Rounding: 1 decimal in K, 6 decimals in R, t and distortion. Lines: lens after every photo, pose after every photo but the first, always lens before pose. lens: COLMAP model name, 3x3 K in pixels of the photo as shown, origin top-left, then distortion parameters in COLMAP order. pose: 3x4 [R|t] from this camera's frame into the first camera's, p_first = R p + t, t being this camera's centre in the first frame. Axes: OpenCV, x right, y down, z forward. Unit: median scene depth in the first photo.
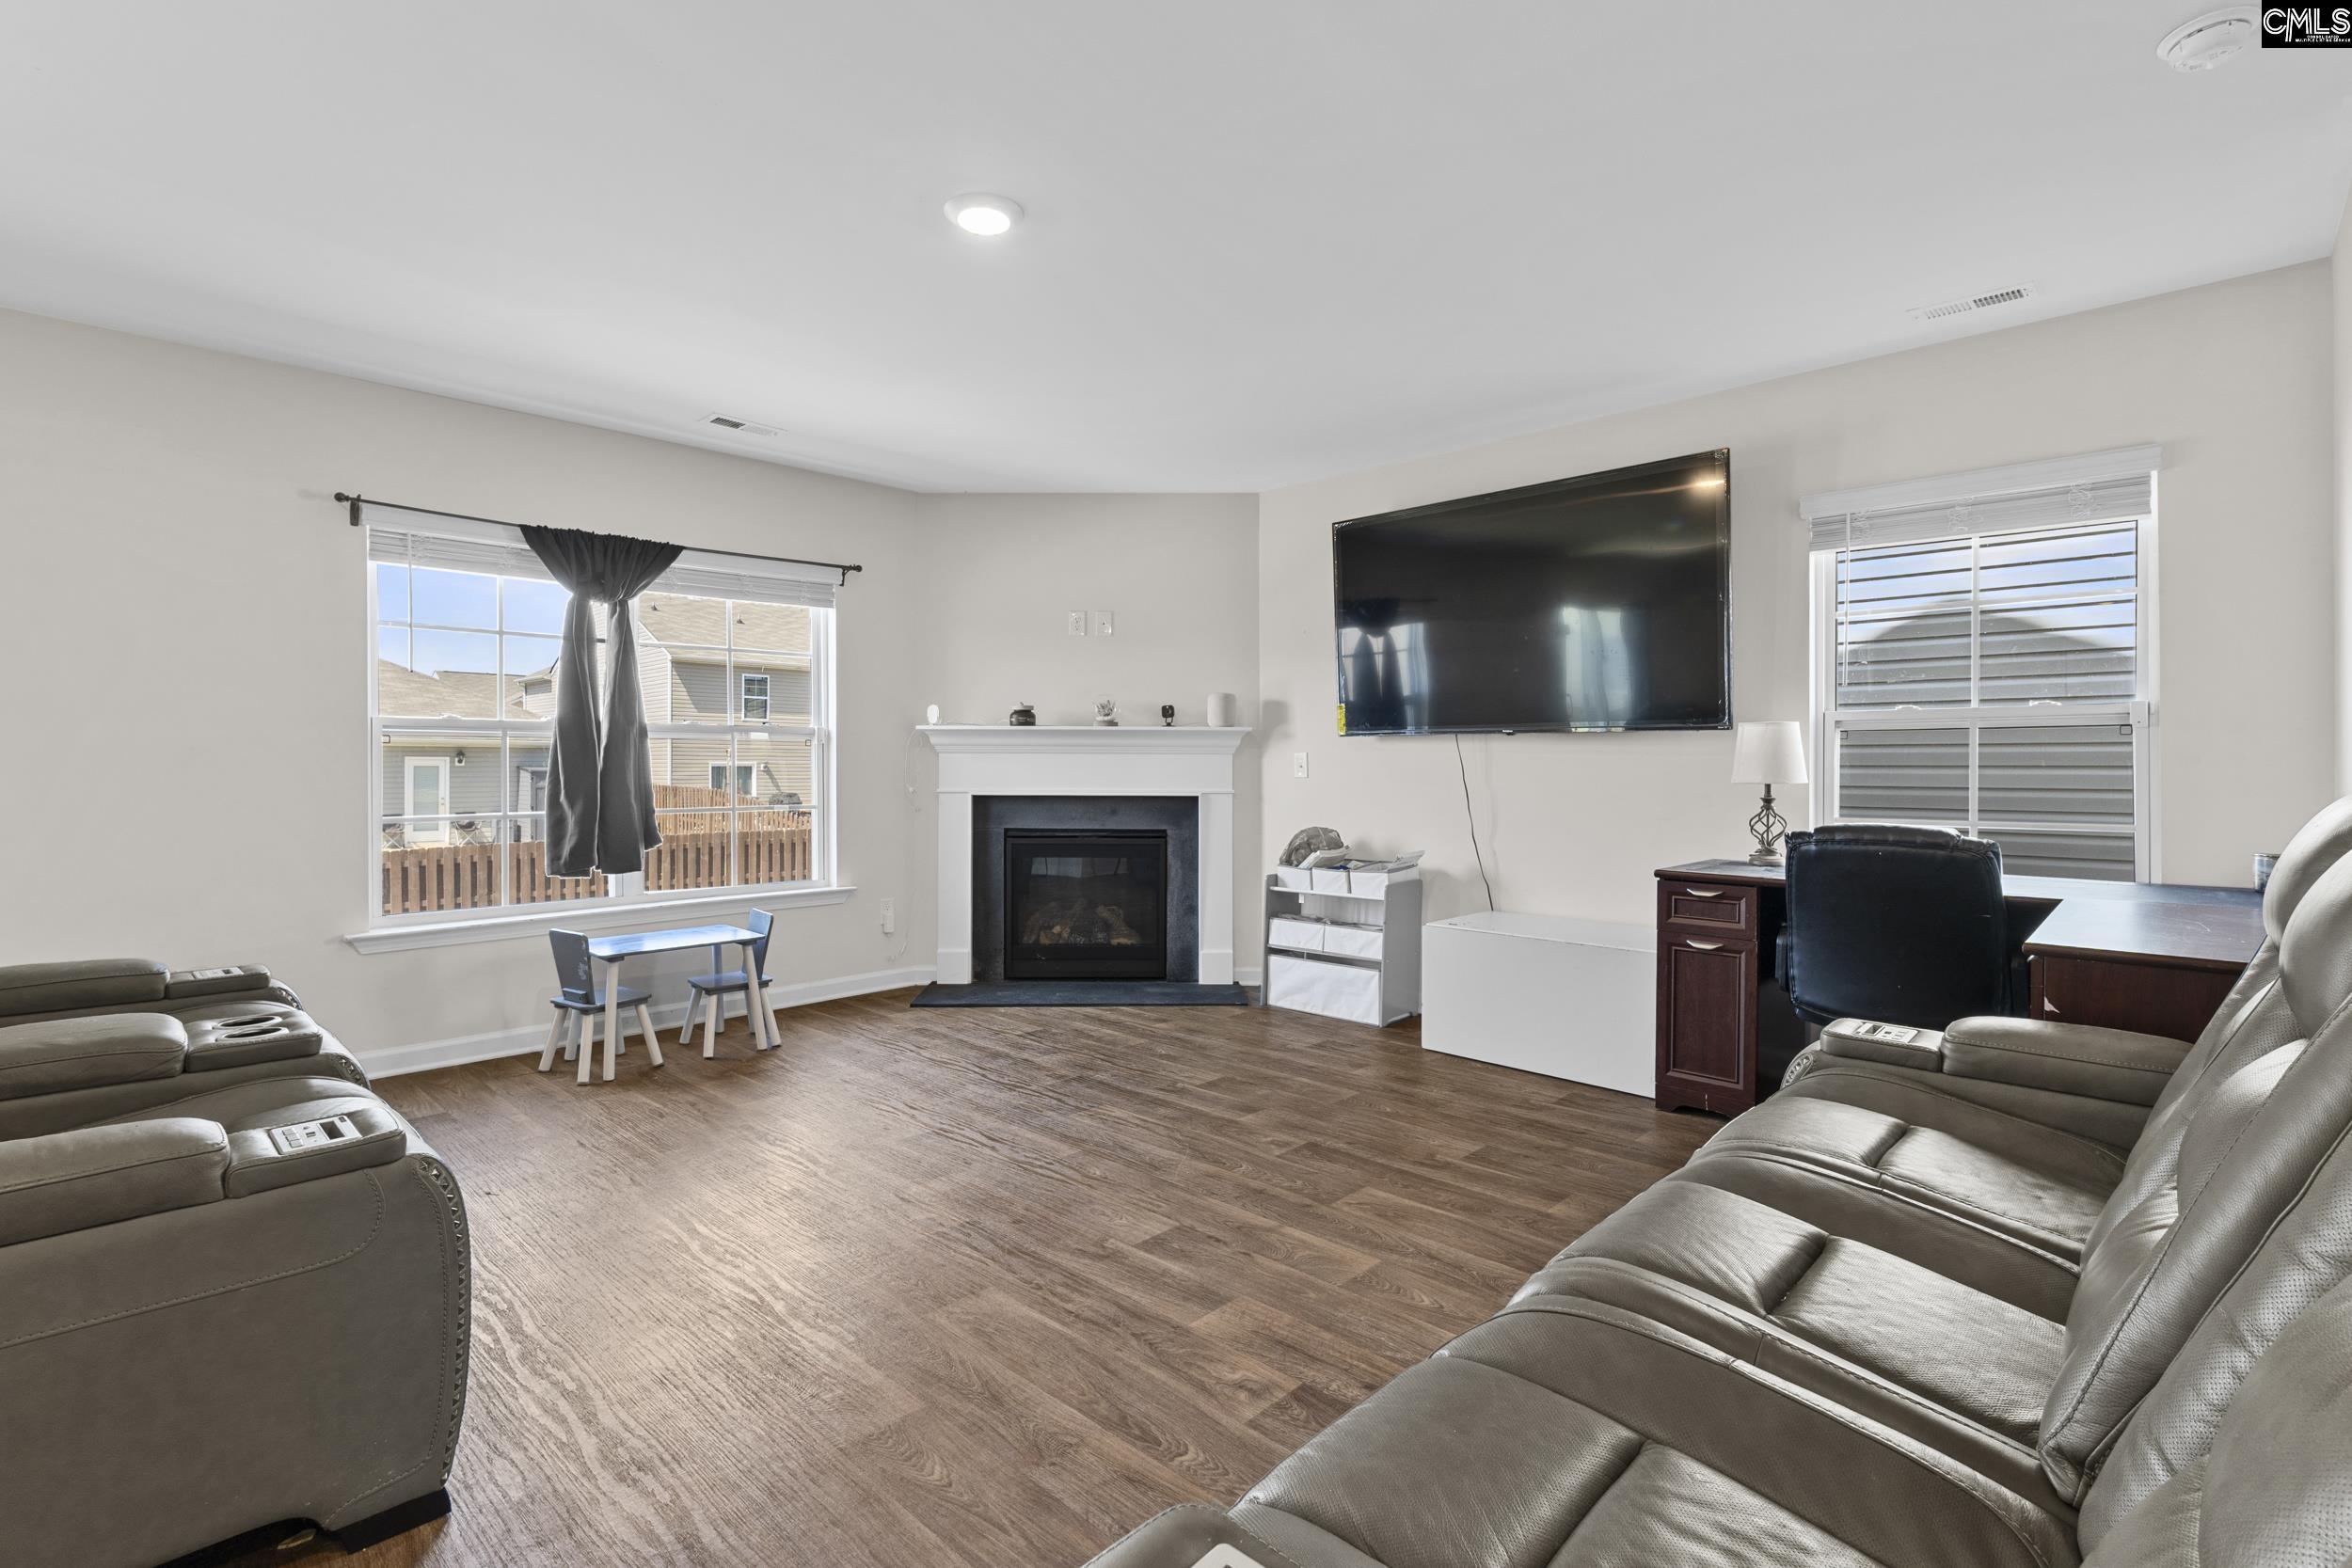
lens RADIAL K [[1096.4, 0, 1177.5], [0, 1096.4, 738.3], [0, 0, 1]] dist [0.025433, -0.000017]
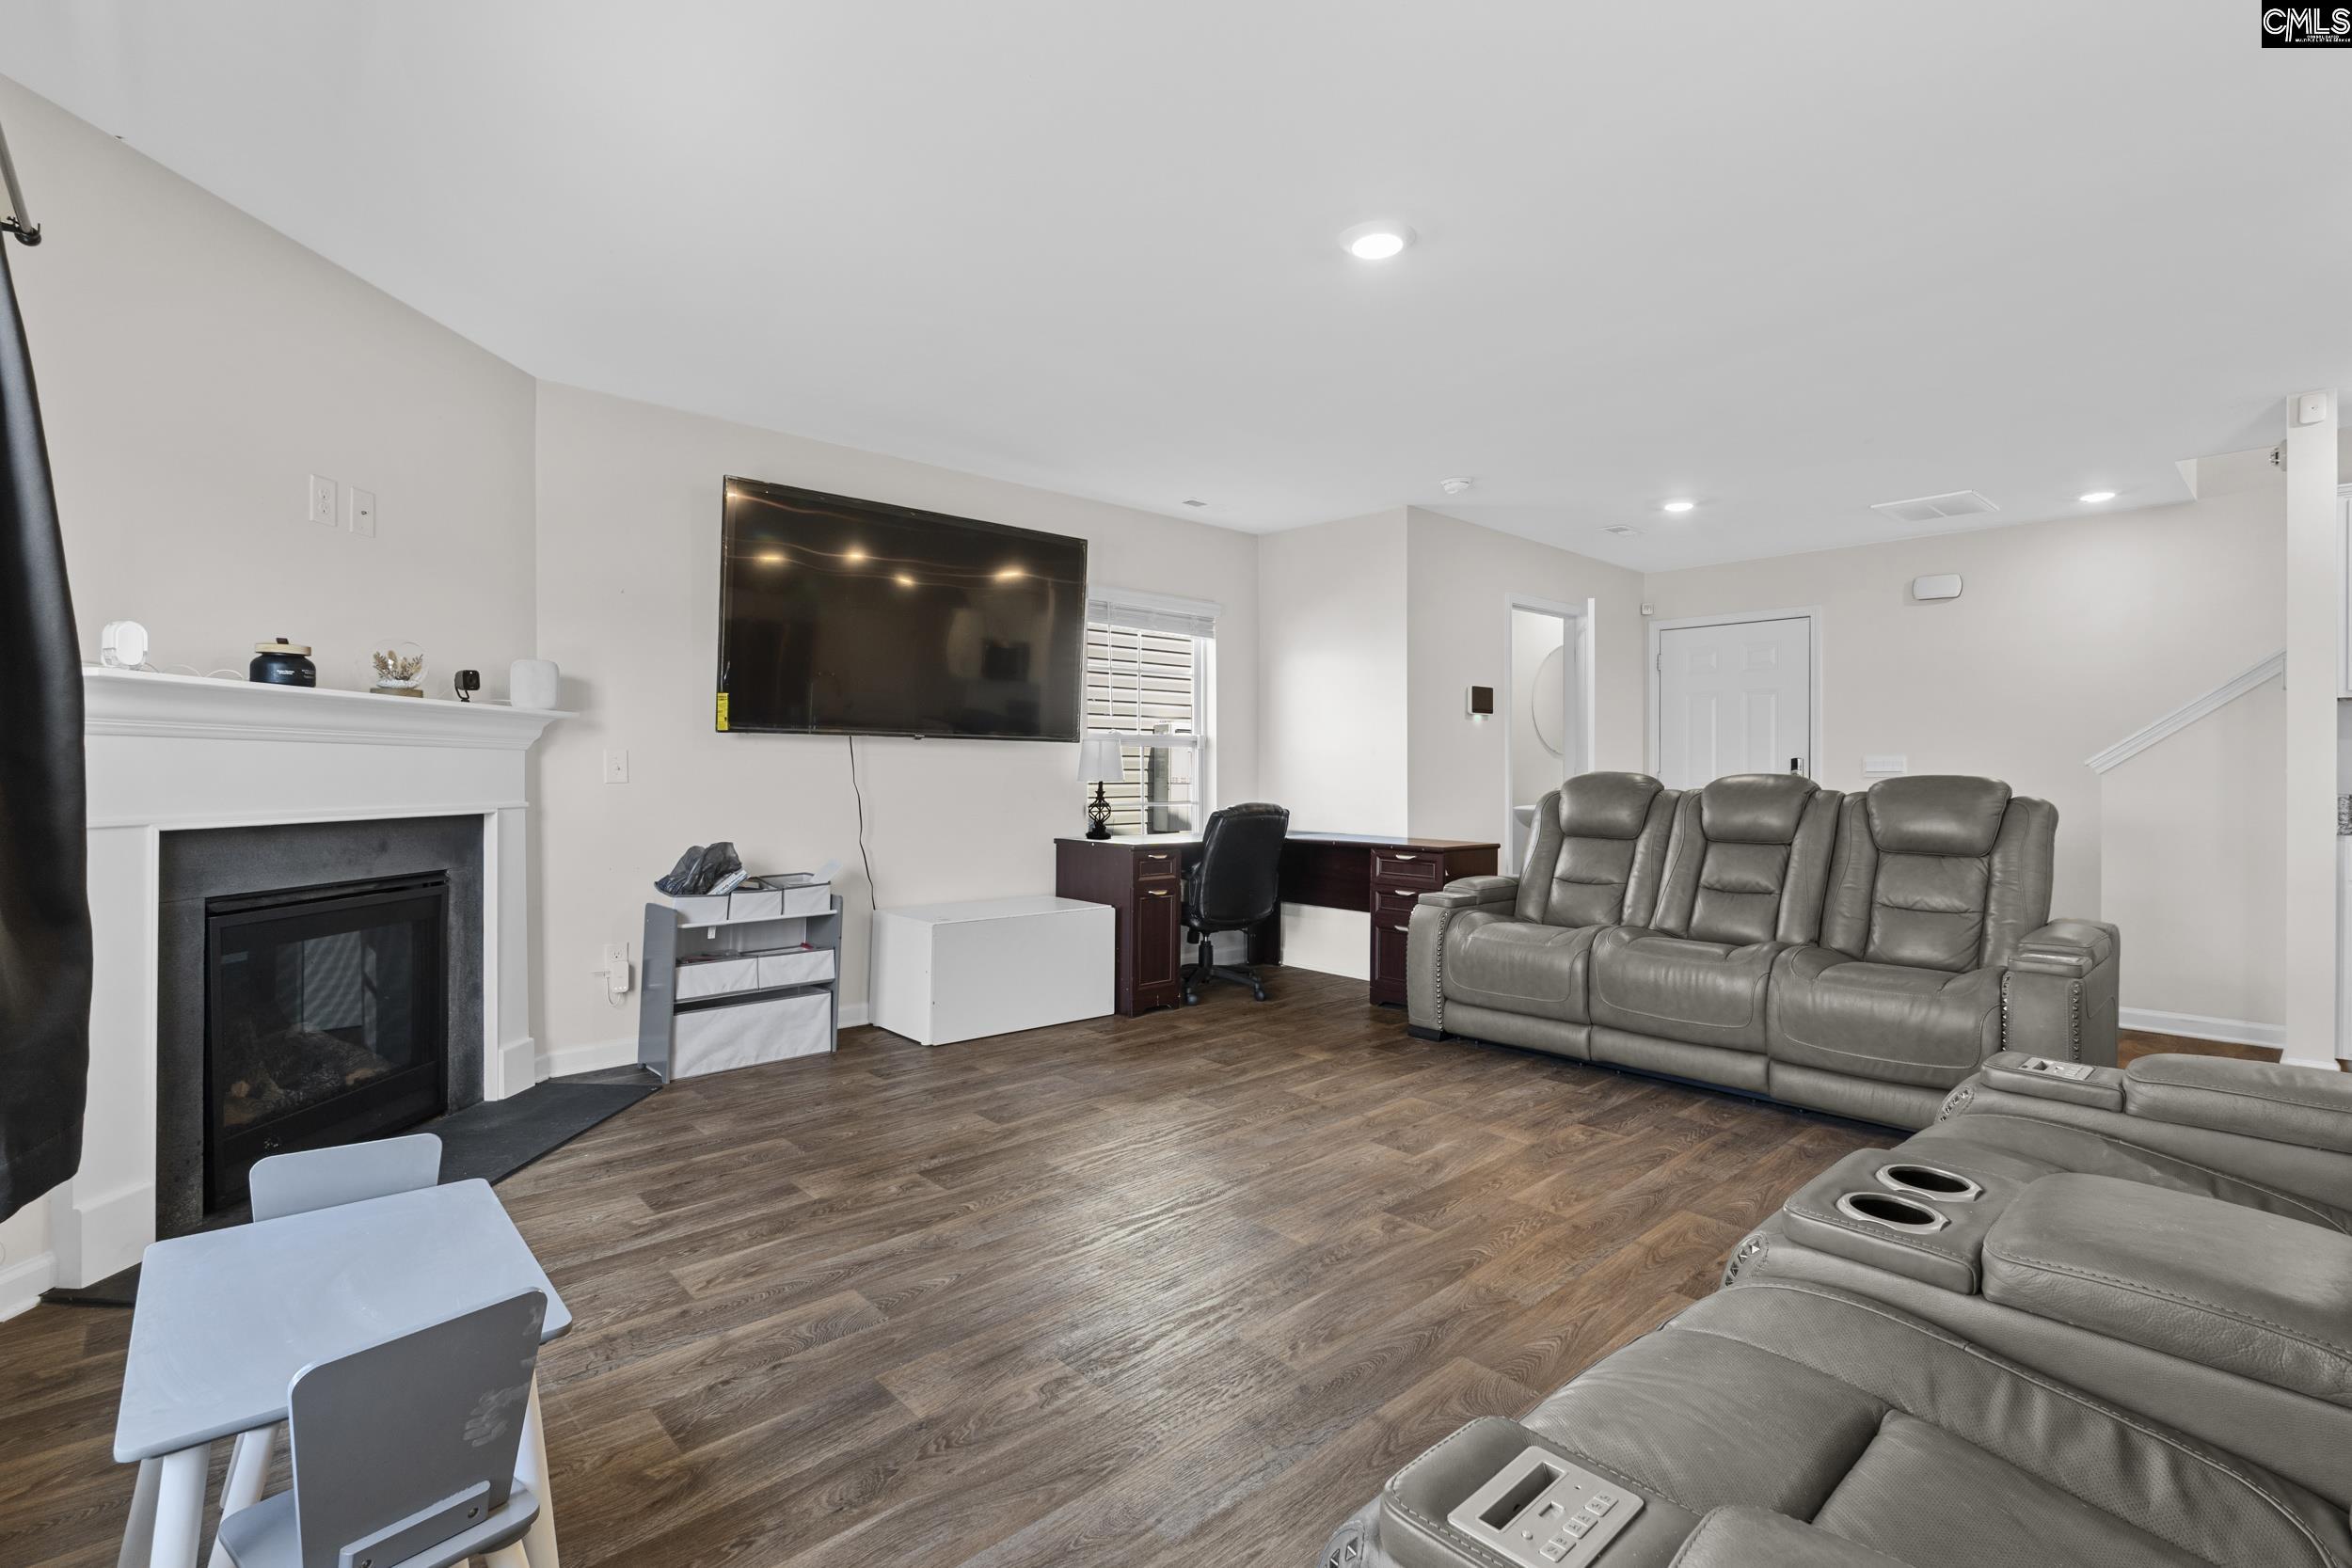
lens RADIAL K [[1060.6, 0, 1176.0], [0, 1060.6, 784.0], [0, 0, 1]] dist [-0.028726, -0.000021]
pose [[0.070200, -0.009758, 0.997485, -0.638530], [-0.026152, 0.999590, 0.011619, 0.019336], [-0.997190, -0.026902, 0.069917, 0.618503]]
